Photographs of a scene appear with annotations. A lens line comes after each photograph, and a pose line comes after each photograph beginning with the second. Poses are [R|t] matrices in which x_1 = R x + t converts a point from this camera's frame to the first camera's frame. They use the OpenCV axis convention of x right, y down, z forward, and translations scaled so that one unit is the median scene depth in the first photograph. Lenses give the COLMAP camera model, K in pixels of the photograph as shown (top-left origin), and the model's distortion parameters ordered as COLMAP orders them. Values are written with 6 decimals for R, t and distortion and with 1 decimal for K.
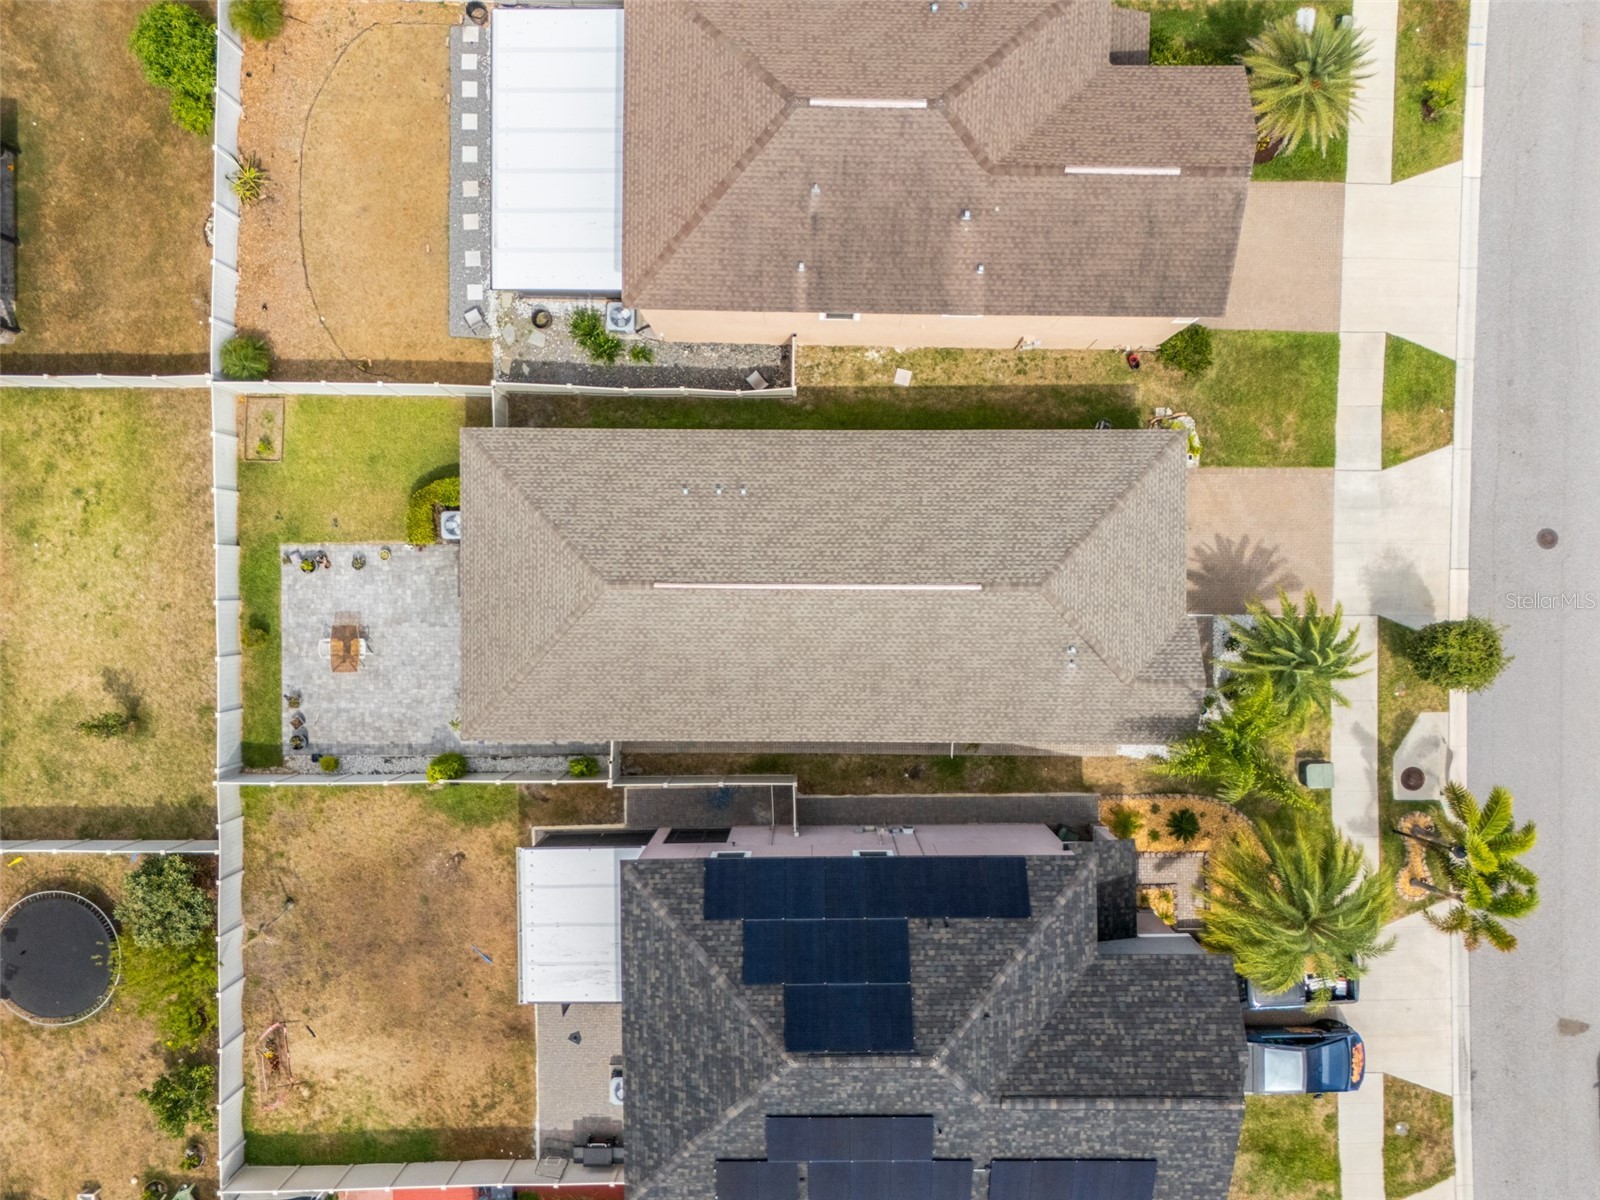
lens RADIAL K [[1184.1, 0, 800.0], [0, 1184.1, 600.0], [0, 0, 1]] dist [0.090937, -0.097154]
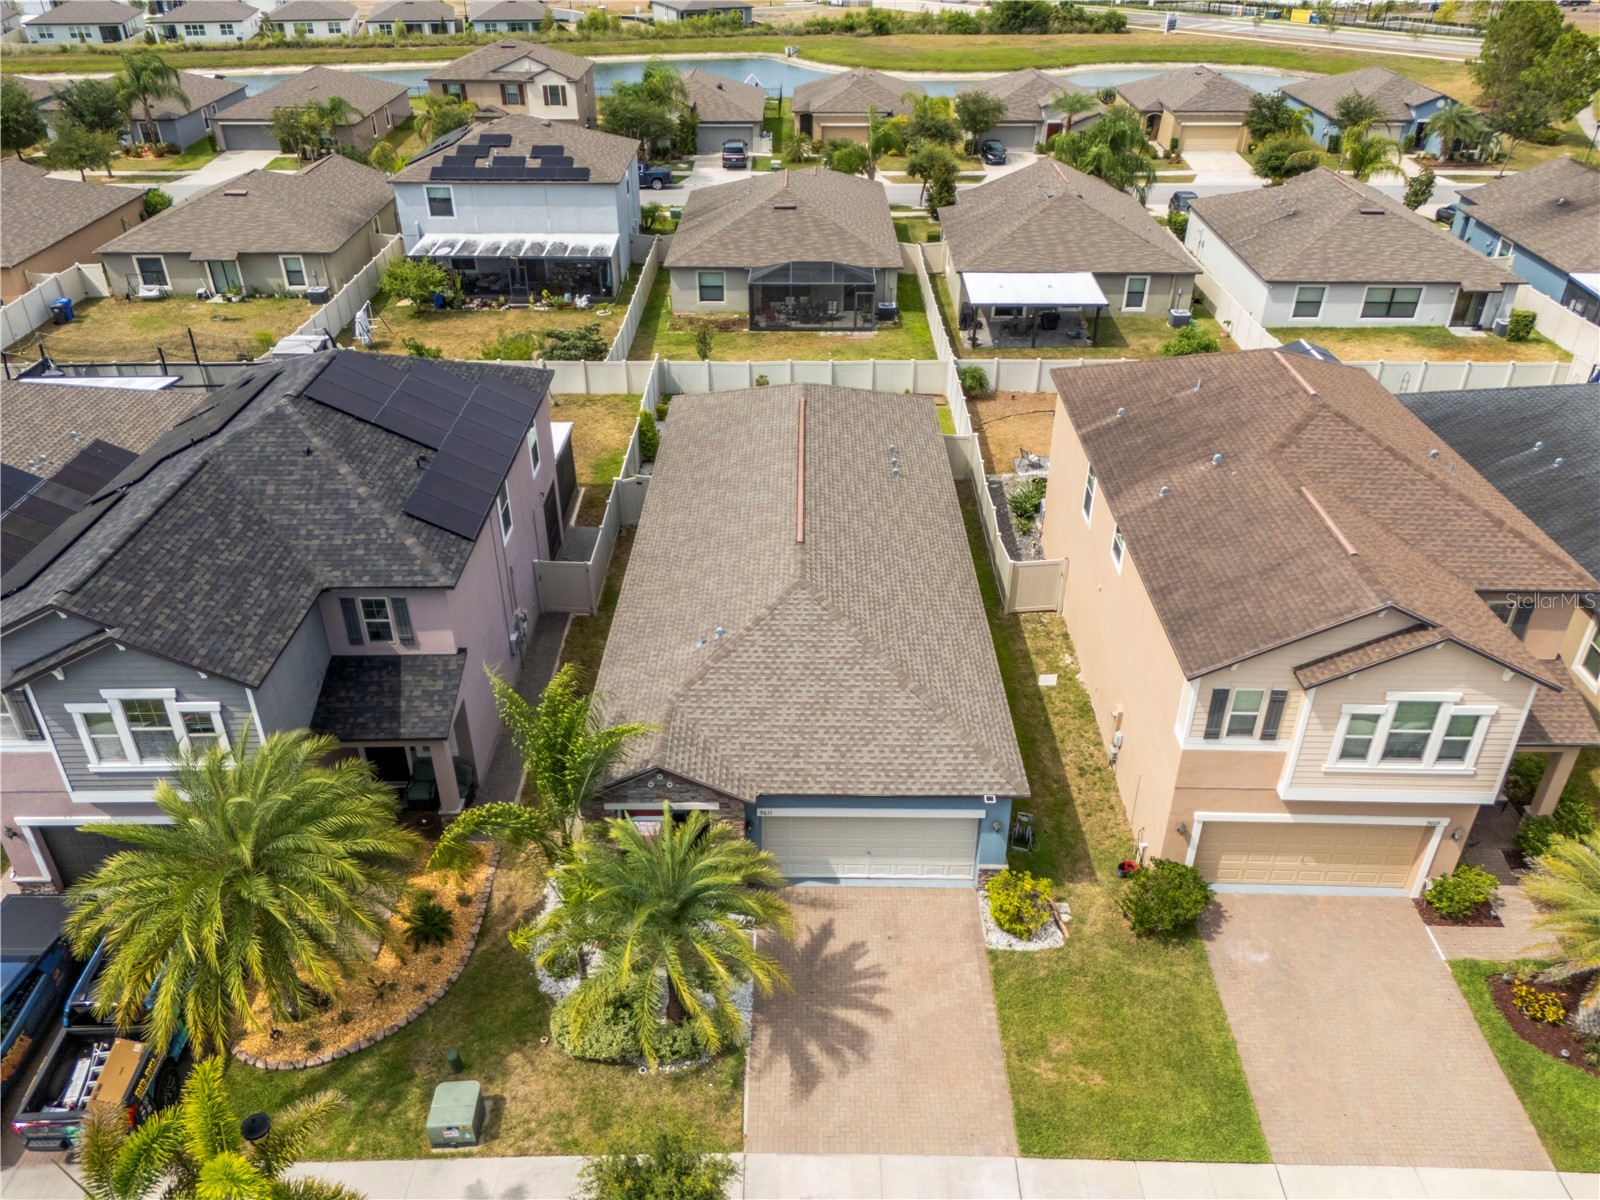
lens RADIAL K [[1170.6, 0, 802.1], [0, 1170.6, 601.0], [0, 0, 1]] dist [0.059437, -0.043199]
pose [[-0.004221, 0.527544, -0.849517, 0.765942], [-0.999938, -0.010970, -0.001843, -0.009698], [-0.010291, 0.849457, 0.527558, 0.512238]]
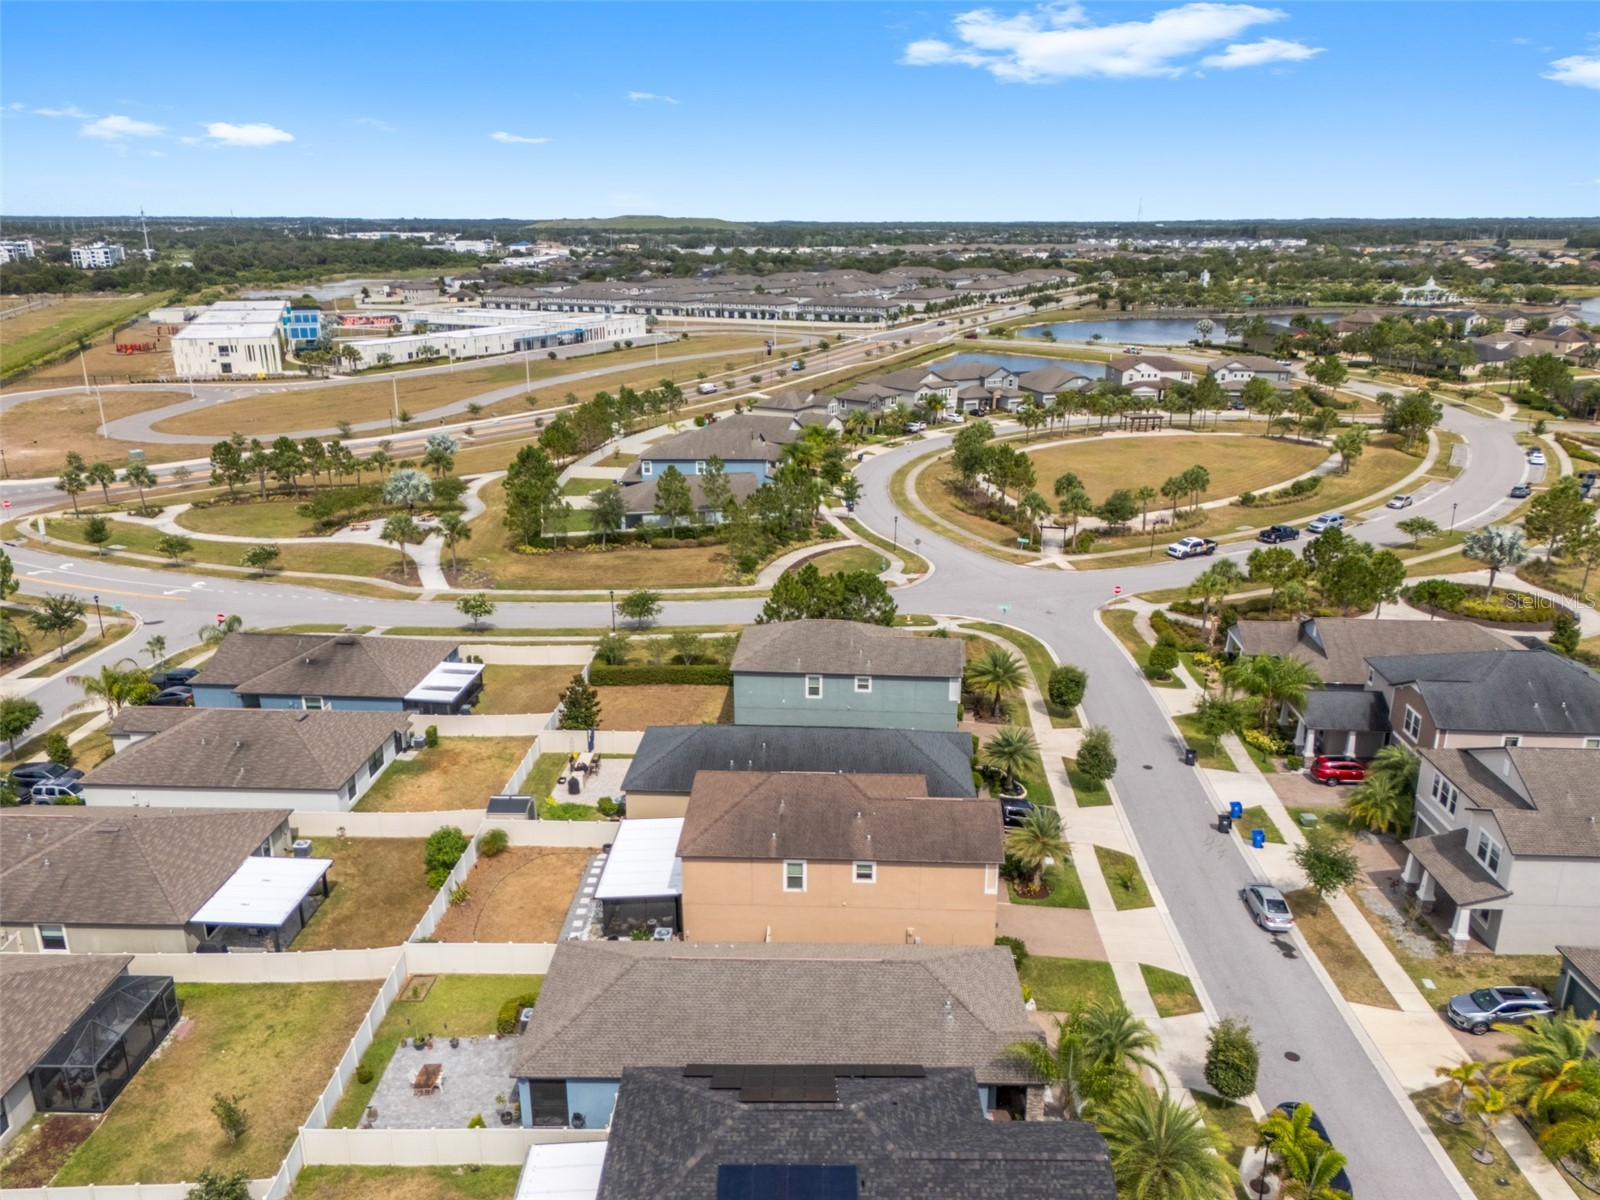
lens RADIAL K [[1184.1, 0, 800.0], [0, 1184.1, 600.0], [0, 0, 1]] dist [0.090937, -0.097154]
pose [[0.999814, 0.015213, -0.011816, 0.048630], [-0.015715, 0.289520, -0.957043, 1.162989], [-0.011139, 0.957051, 0.289705, 0.082085]]
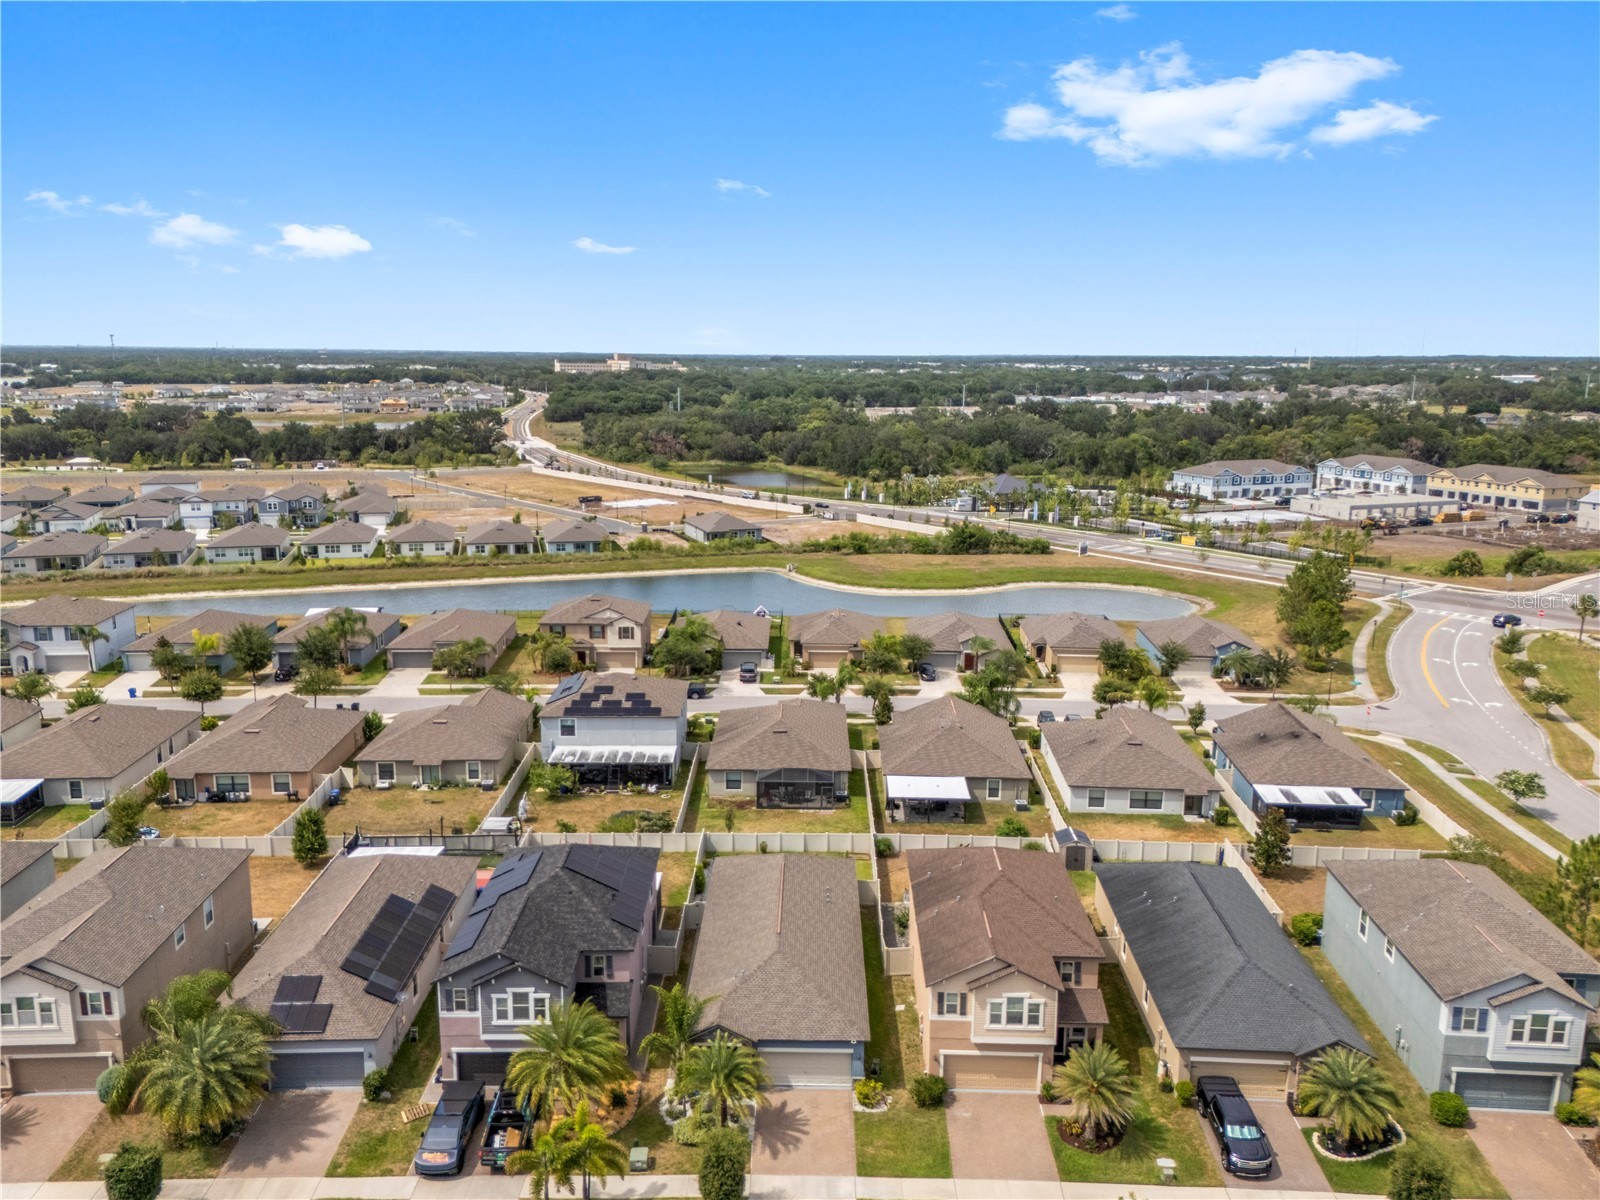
lens RADIAL K [[1159.2, 0, 796.4], [0, 1159.2, 625.9], [0, 0, 1]] dist [0.101496, -0.126358]
pose [[-0.012842, 0.217614, -0.975951, 1.639340], [-0.999799, -0.017837, 0.009178, -0.041532], [-0.015411, 0.975872, 0.217799, 0.083392]]
